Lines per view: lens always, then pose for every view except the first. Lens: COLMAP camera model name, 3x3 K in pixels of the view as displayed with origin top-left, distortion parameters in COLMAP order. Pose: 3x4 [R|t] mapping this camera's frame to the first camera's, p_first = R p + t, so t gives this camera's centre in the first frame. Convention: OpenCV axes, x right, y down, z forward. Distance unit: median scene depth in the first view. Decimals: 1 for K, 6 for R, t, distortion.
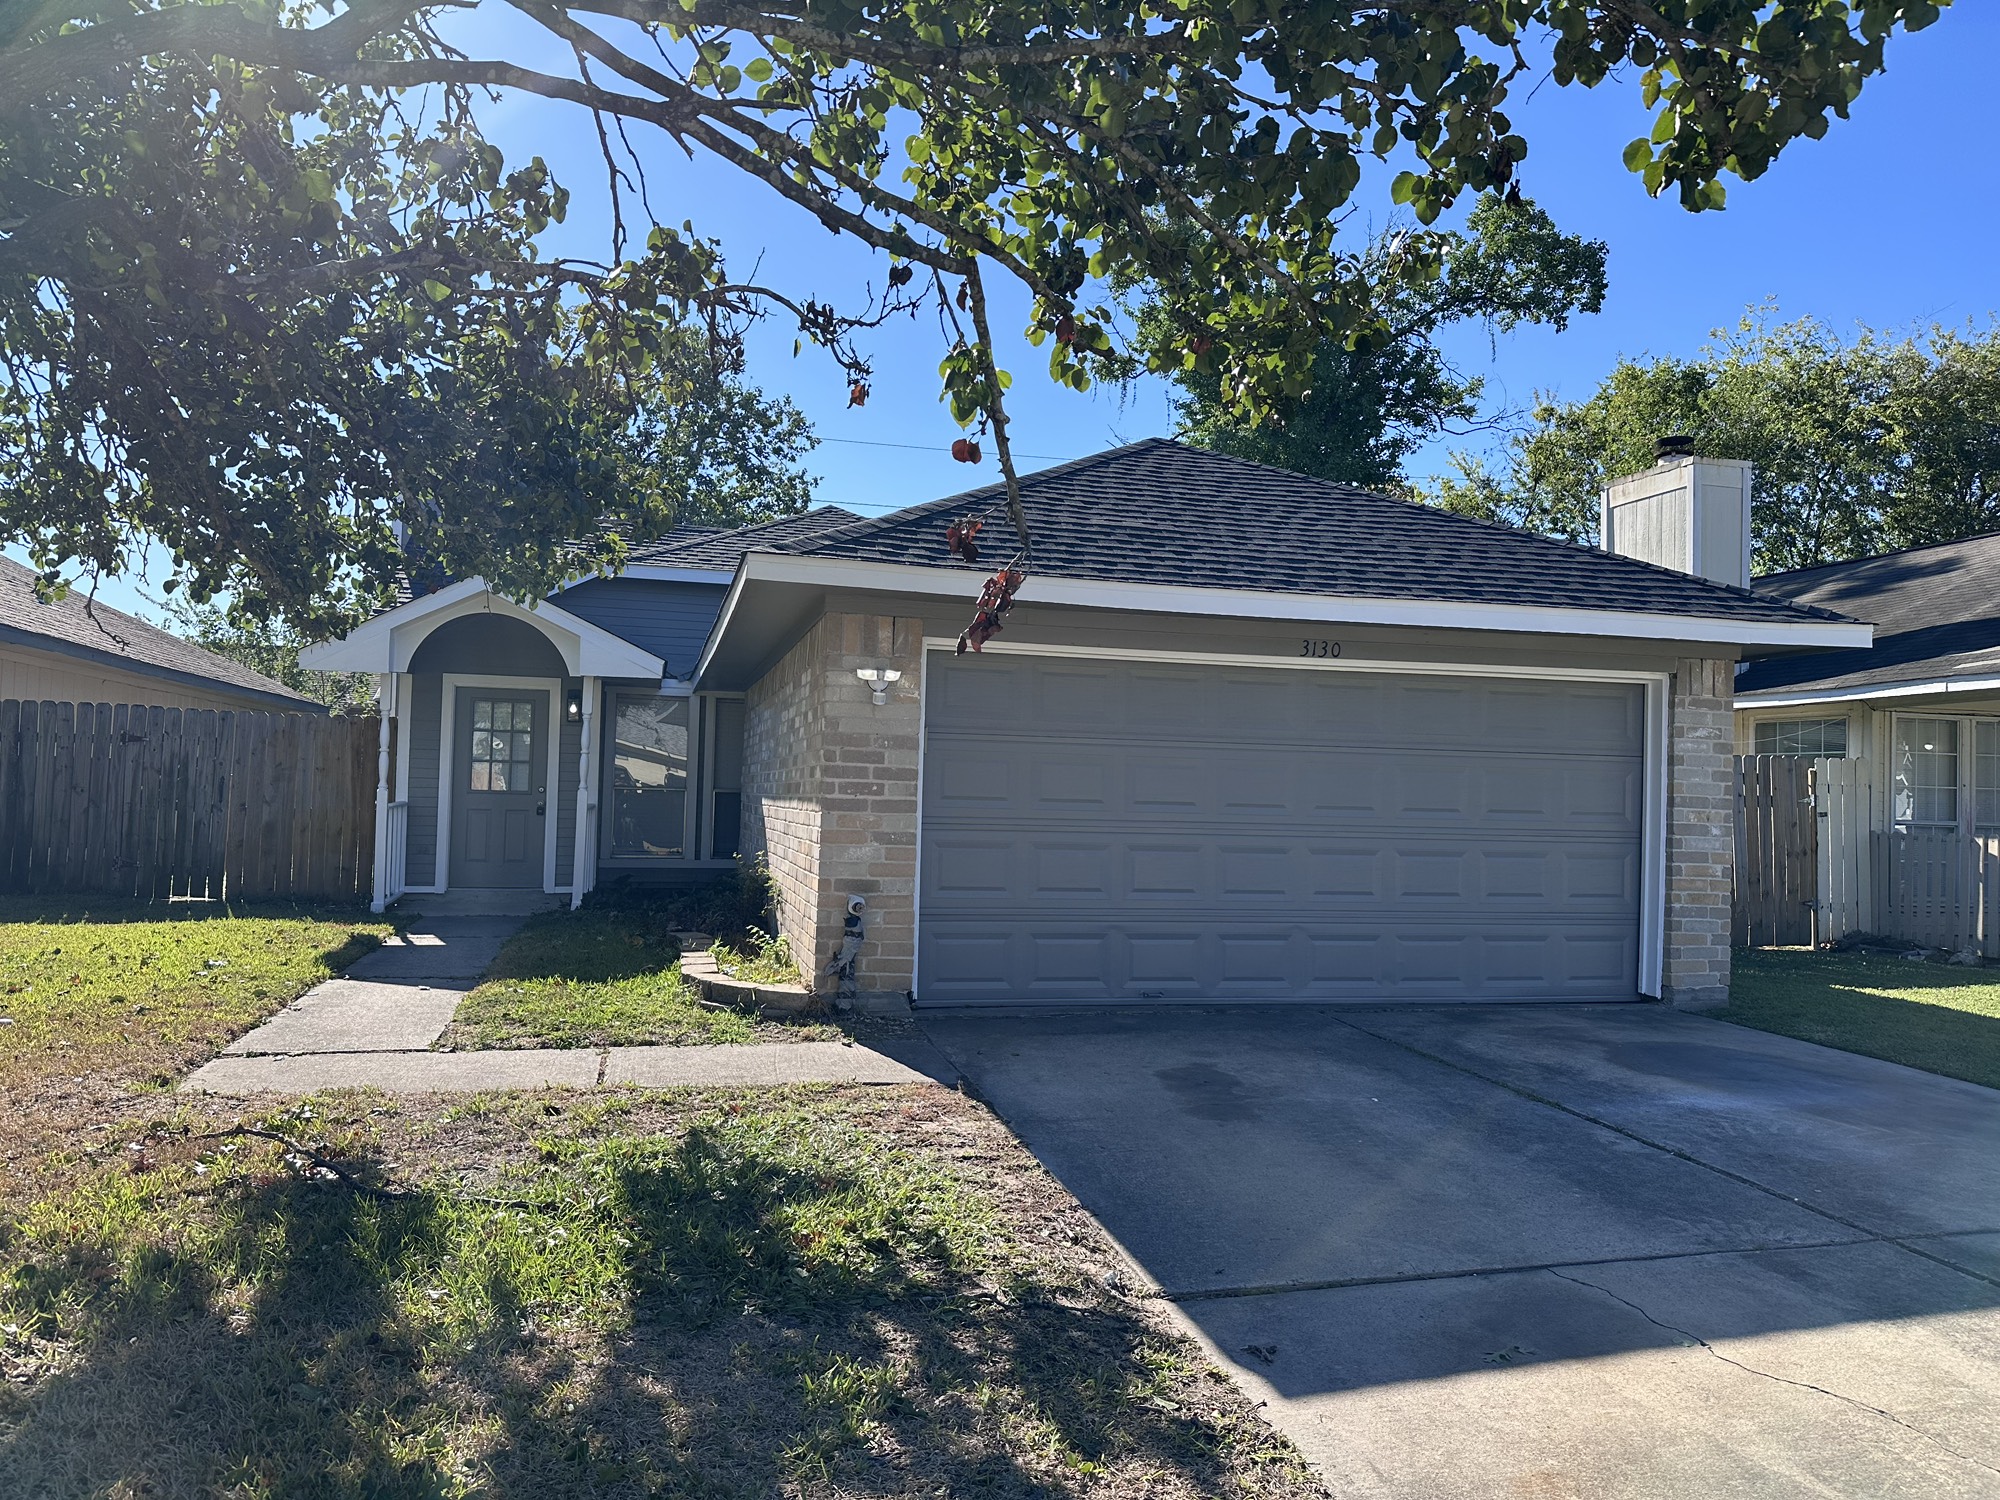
lens RADIAL K [[1430.4, 0, 992.6], [0, 1430.4, 749.4], [0, 0, 1]] dist [0.032788, -0.055390]
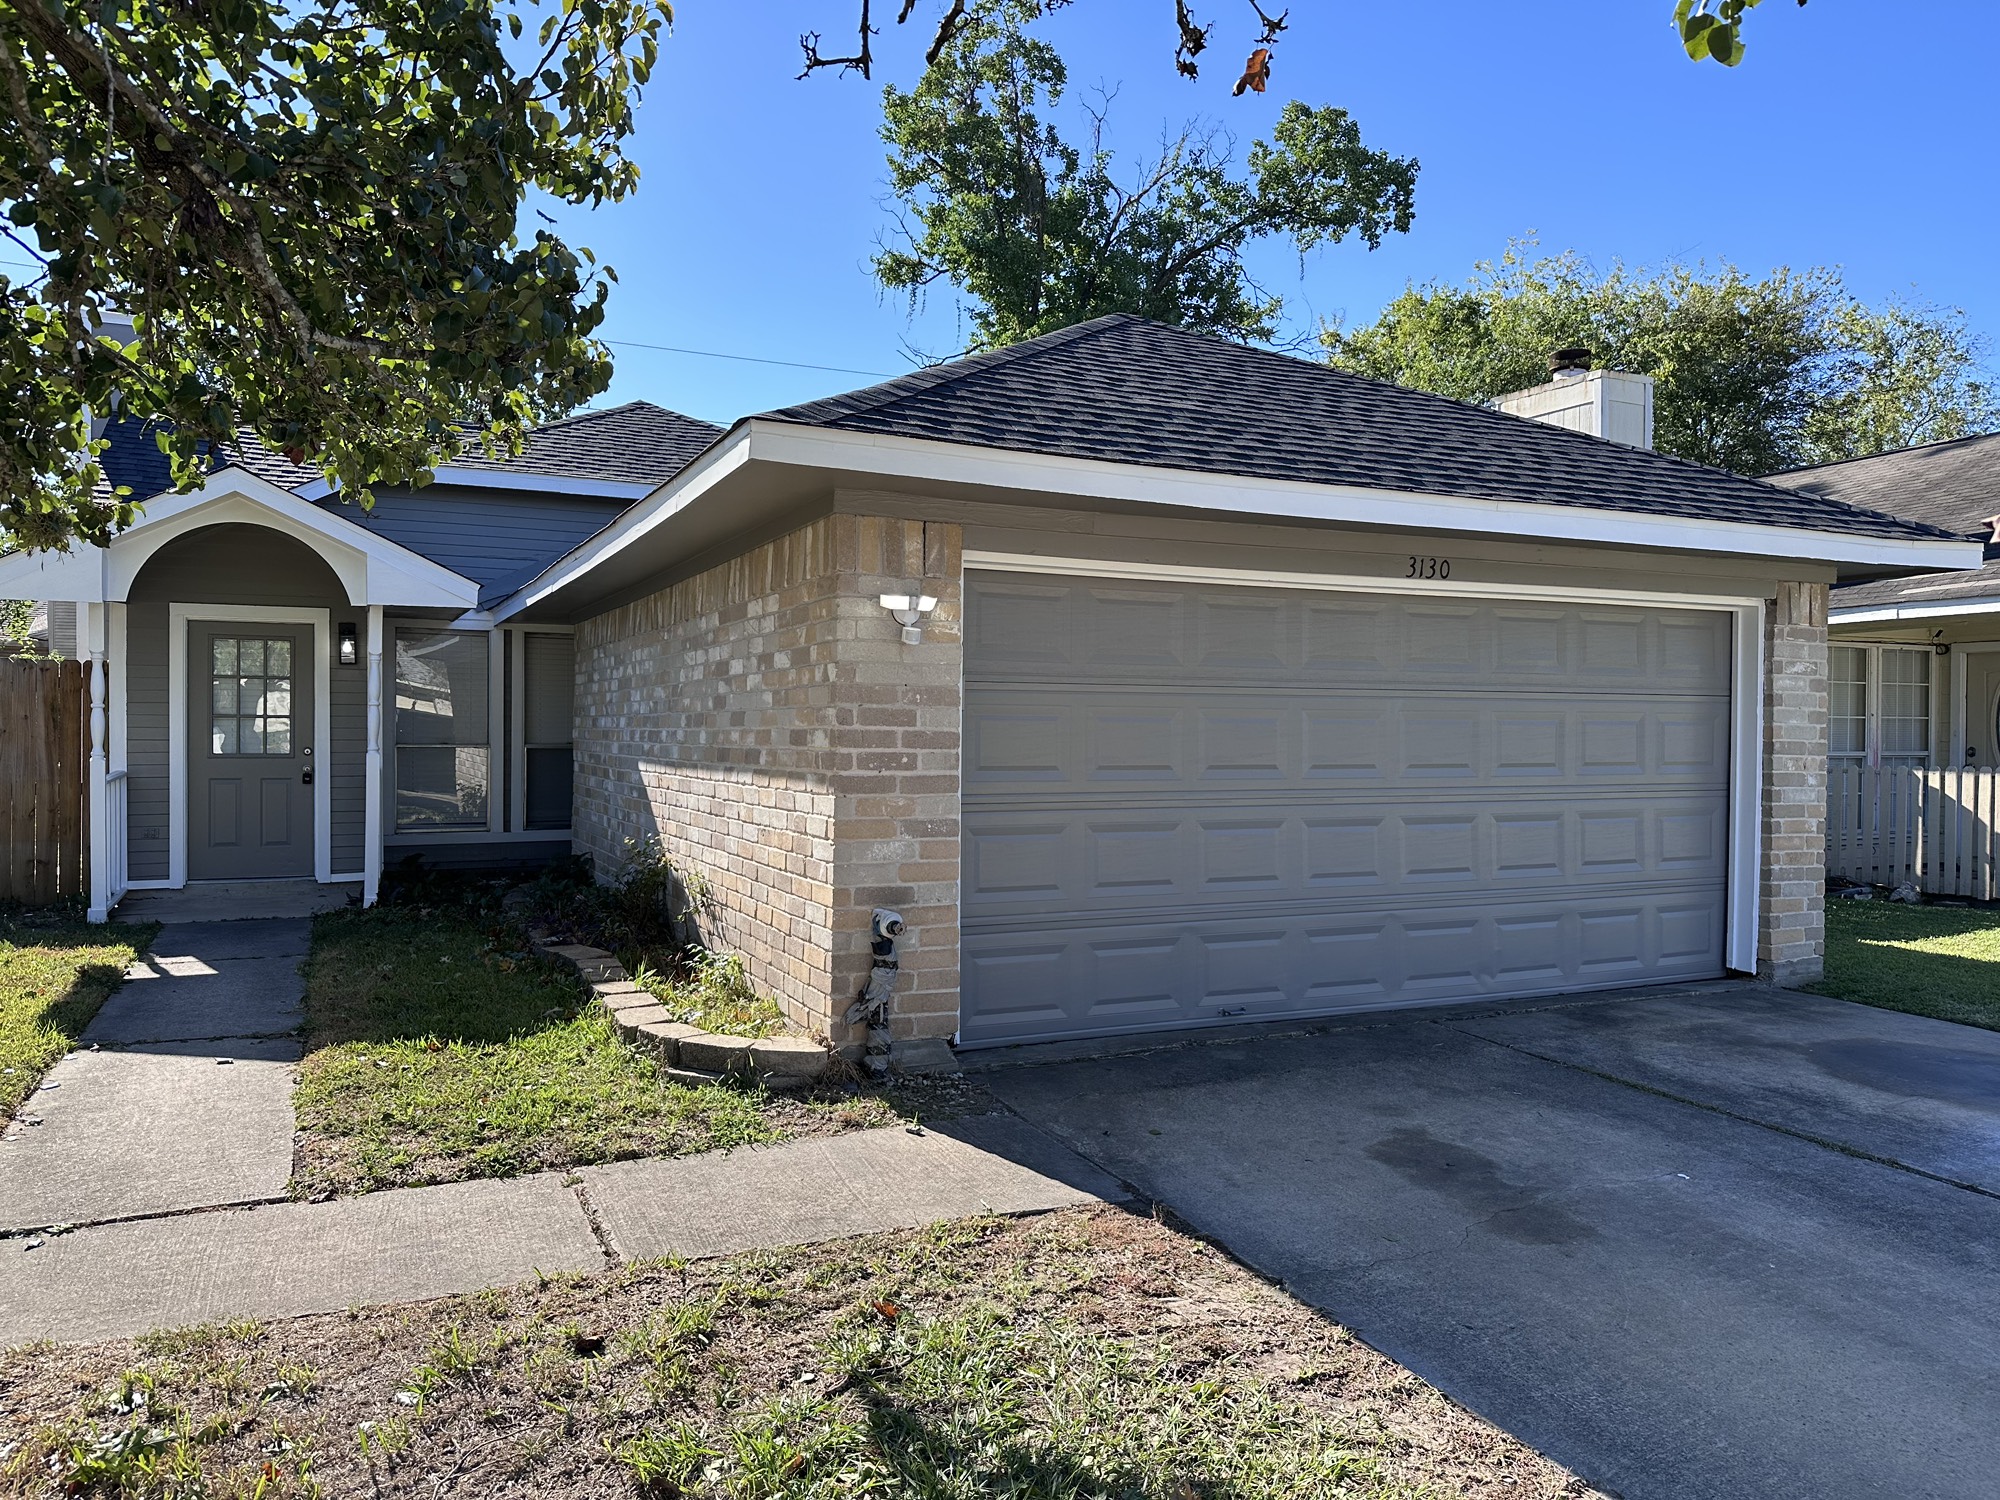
lens RADIAL K [[1430.4, 0, 995.9], [0, 1430.4, 746.3], [0, 0, 1]] dist [0.032788, -0.055390]
pose [[0.981341, -0.021518, 0.191067, -0.111998], [0.012683, 0.998798, 0.047345, -0.008591], [-0.191856, -0.044038, 0.980434, 0.181980]]
